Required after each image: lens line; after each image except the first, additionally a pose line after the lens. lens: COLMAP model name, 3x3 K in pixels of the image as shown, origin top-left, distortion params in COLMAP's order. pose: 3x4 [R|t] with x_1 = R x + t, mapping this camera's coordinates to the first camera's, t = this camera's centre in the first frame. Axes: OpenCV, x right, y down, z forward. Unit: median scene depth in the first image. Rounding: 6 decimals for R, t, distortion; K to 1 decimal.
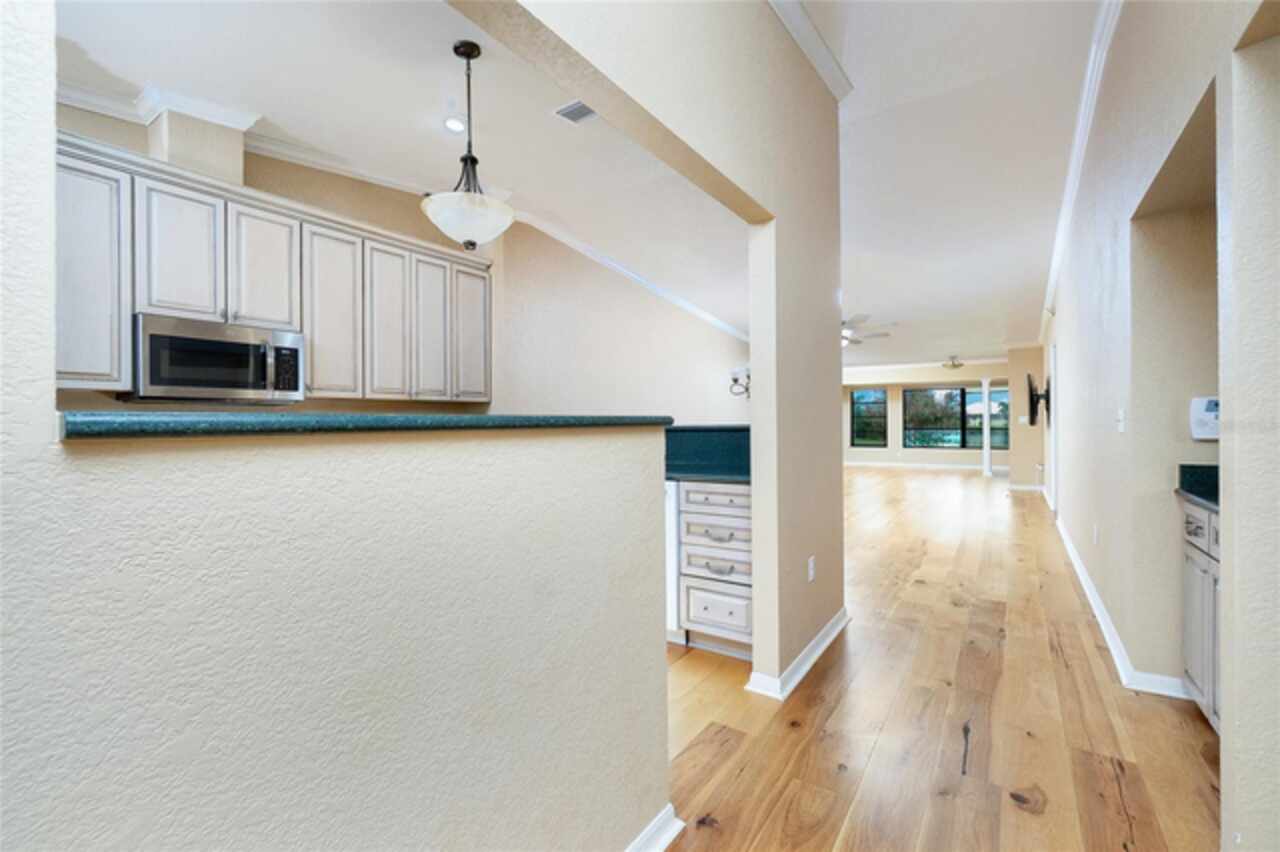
lens RADIAL K [[554.8, 0, 640.1], [0, 554.8, 424.4], [0, 0, 1]] dist [-0.005109, 0.002247]
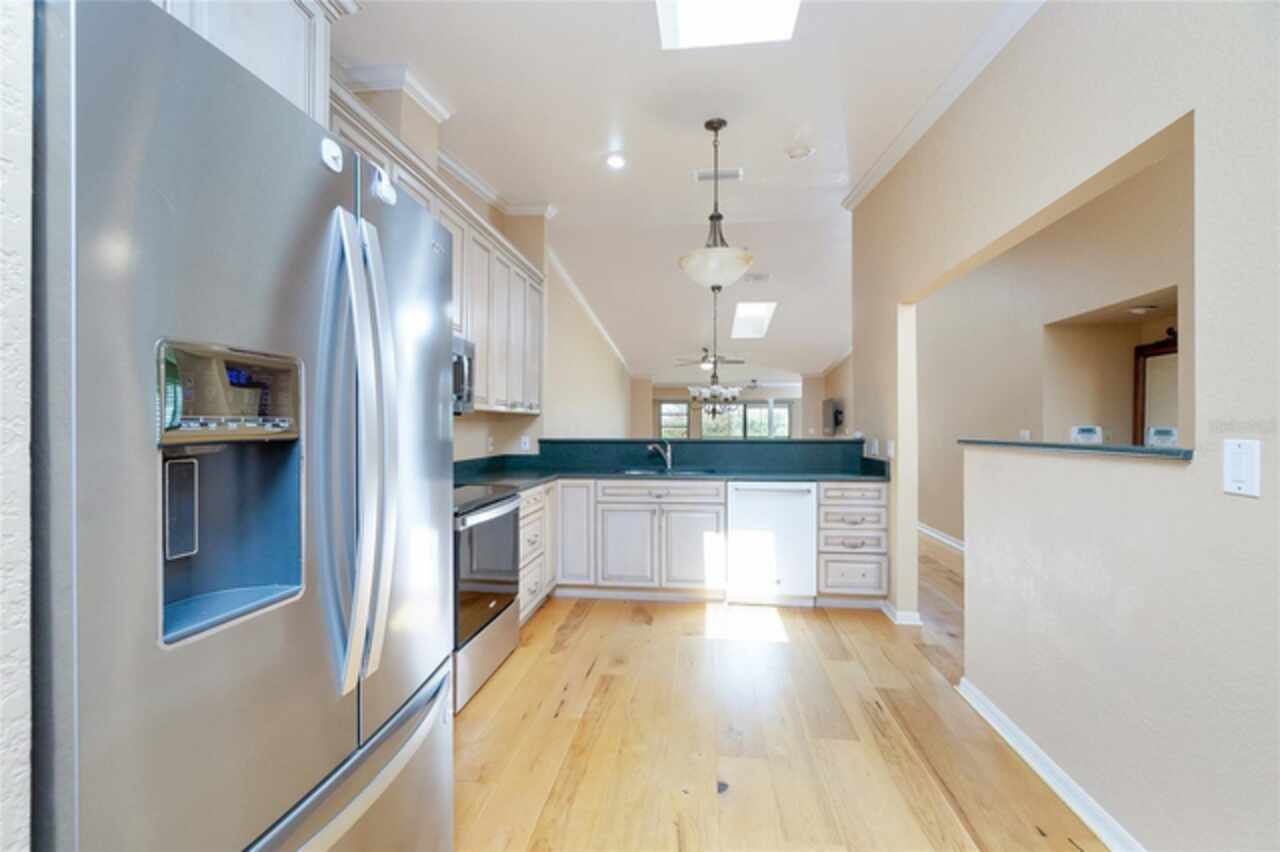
lens RADIAL K [[554.8, 0, 644.9], [0, 554.8, 422.9], [0, 0, 1]] dist [-0.005109, 0.002247]
pose [[0.883272, 0.013418, 0.468668, -0.899845], [-0.007574, 0.999868, -0.014351, -0.017030], [-0.468799, 0.009126, 0.883258, 0.020996]]
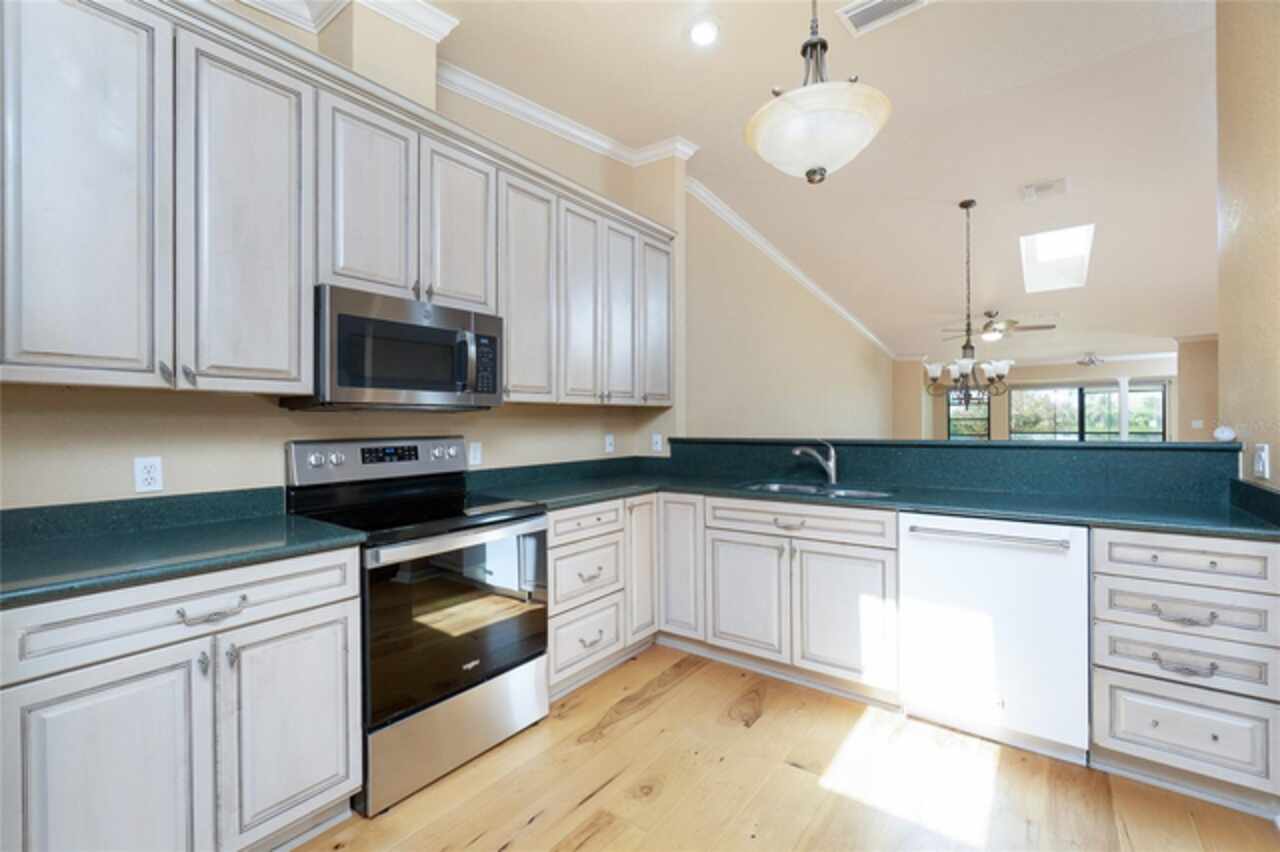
lens RADIAL K [[554.8, 0, 637.9], [0, 554.8, 423.5], [0, 0, 1]] dist [-0.005109, 0.002247]
pose [[0.998916, 0.002184, -0.046504, -0.441368], [-0.002247, 0.999997, -0.001322, -0.022315], [0.046501, 0.001425, 0.998917, 0.294757]]
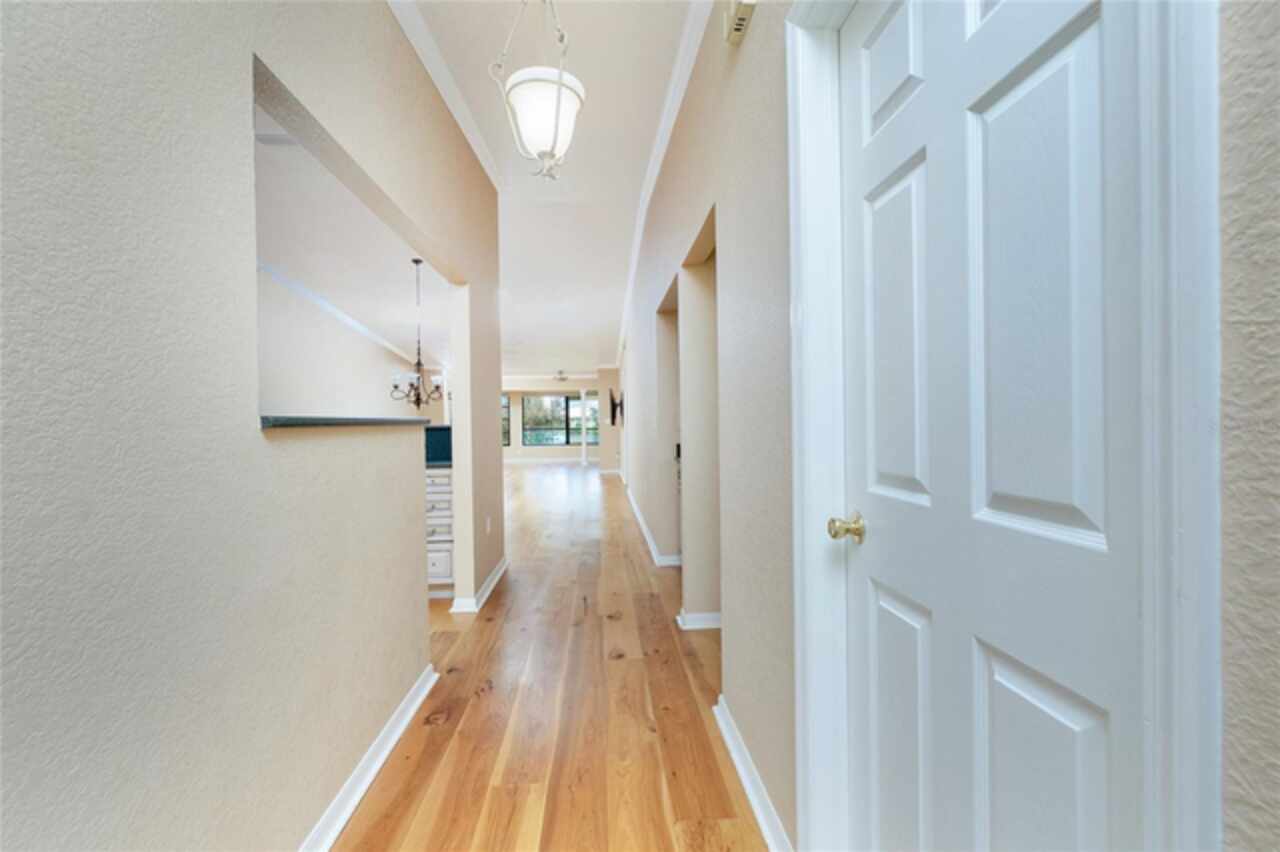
lens RADIAL K [[554.8, 0, 651.2], [0, 554.8, 427.4], [0, 0, 1]] dist [-0.005109, 0.002247]
pose [[0.773537, -0.007466, 0.633707, -0.260419], [0.006688, 0.999971, 0.003617, 0.002975], [-0.633715, 0.001440, 0.773565, -0.358527]]
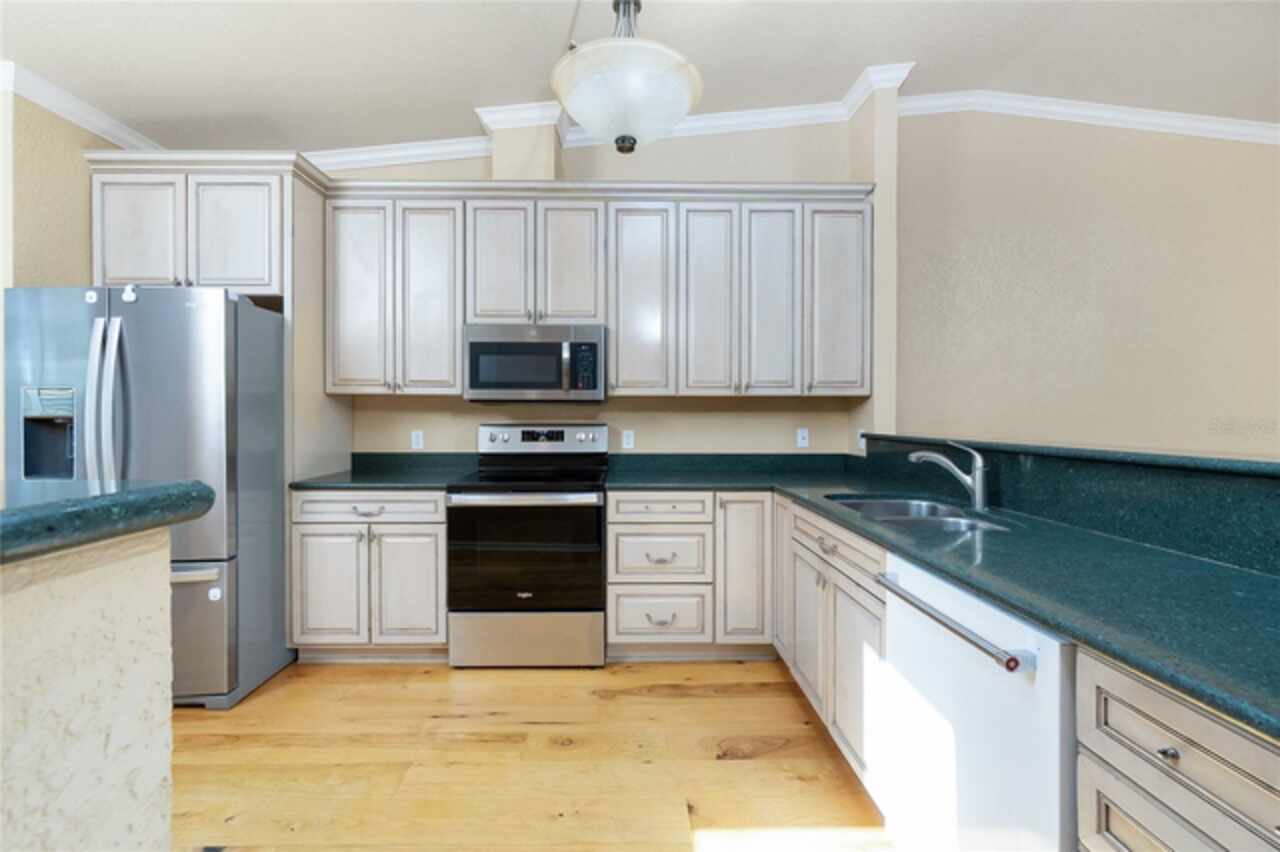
lens RADIAL K [[554.8, 0, 632.0], [0, 554.8, 416.3], [0, 0, 1]] dist [-0.005109, 0.002247]
pose [[0.570609, 0.012479, -0.821127, 0.178630], [-0.009744, 0.999917, 0.008425, -0.028279], [0.821164, 0.003193, 0.570683, 0.597086]]
